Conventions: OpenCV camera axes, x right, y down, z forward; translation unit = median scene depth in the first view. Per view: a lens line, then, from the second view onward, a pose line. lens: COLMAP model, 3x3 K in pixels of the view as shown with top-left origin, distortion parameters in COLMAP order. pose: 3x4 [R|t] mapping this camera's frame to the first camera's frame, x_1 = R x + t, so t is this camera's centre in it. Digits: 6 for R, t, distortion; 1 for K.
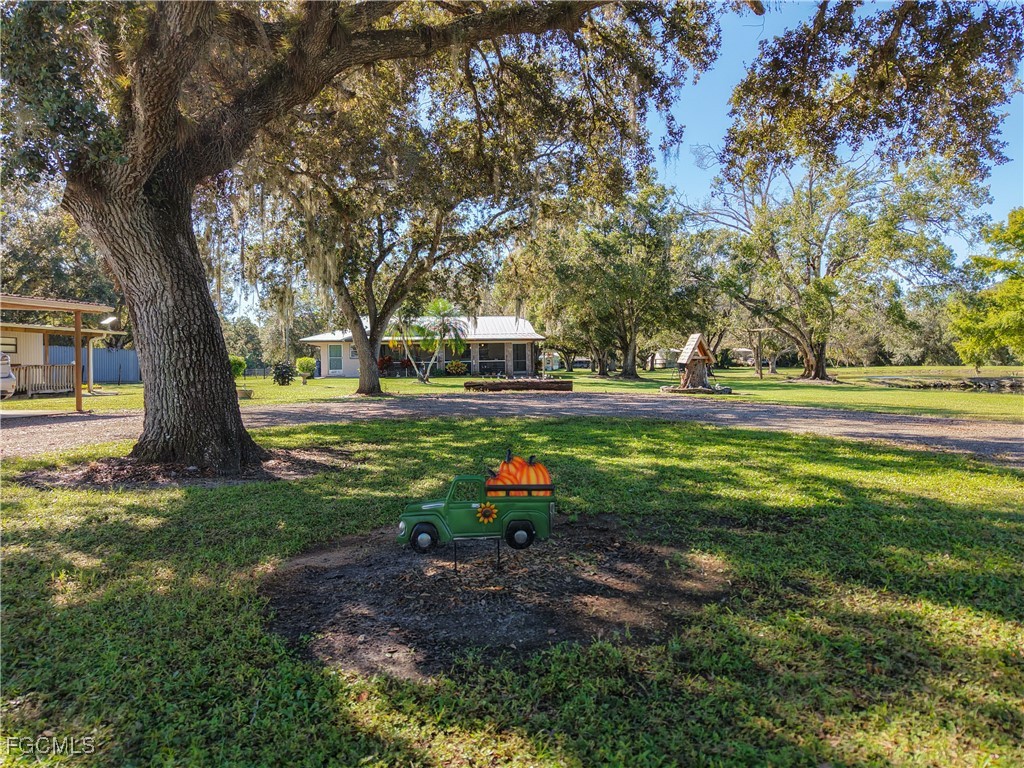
lens RADIAL K [[721.3, 0, 512.0], [0, 721.3, 384.0], [0, 0, 1]] dist [0.005192, 0.000451]
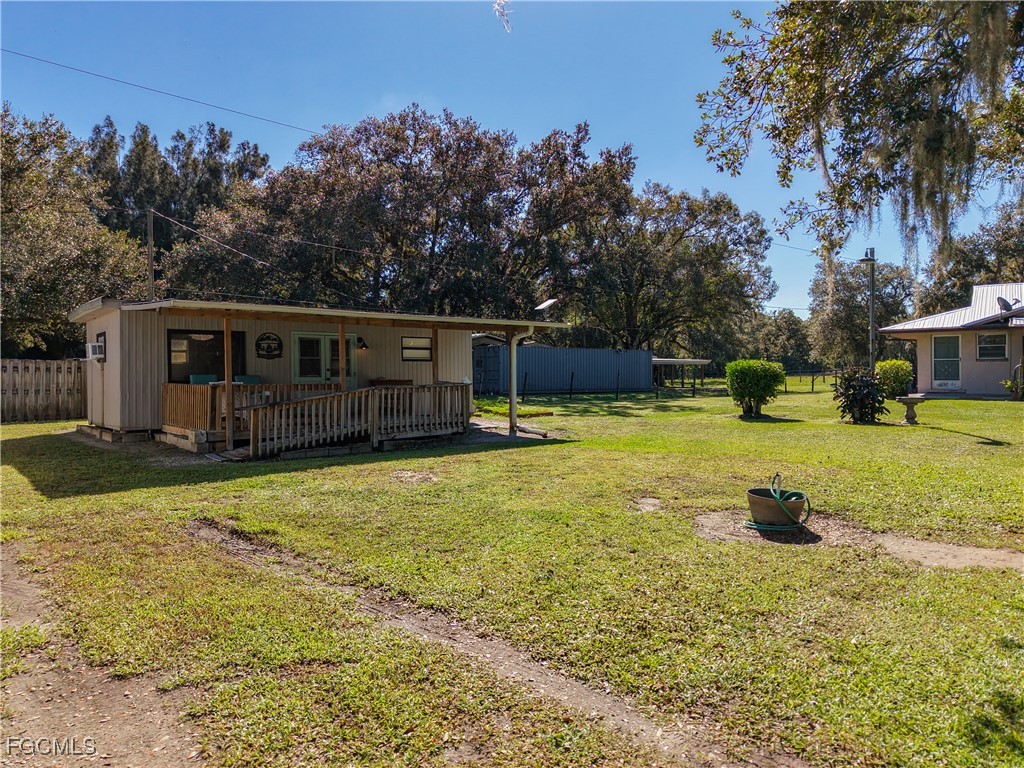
lens RADIAL K [[721.3, 0, 512.0], [0, 721.3, 384.0], [0, 0, 1]] dist [0.005192, 0.000451]
pose [[0.753016, 0.015806, -0.657812, -0.100965], [-0.012505, 0.999875, 0.009710, -0.014379], [0.657883, 0.000915, 0.753120, 0.277204]]
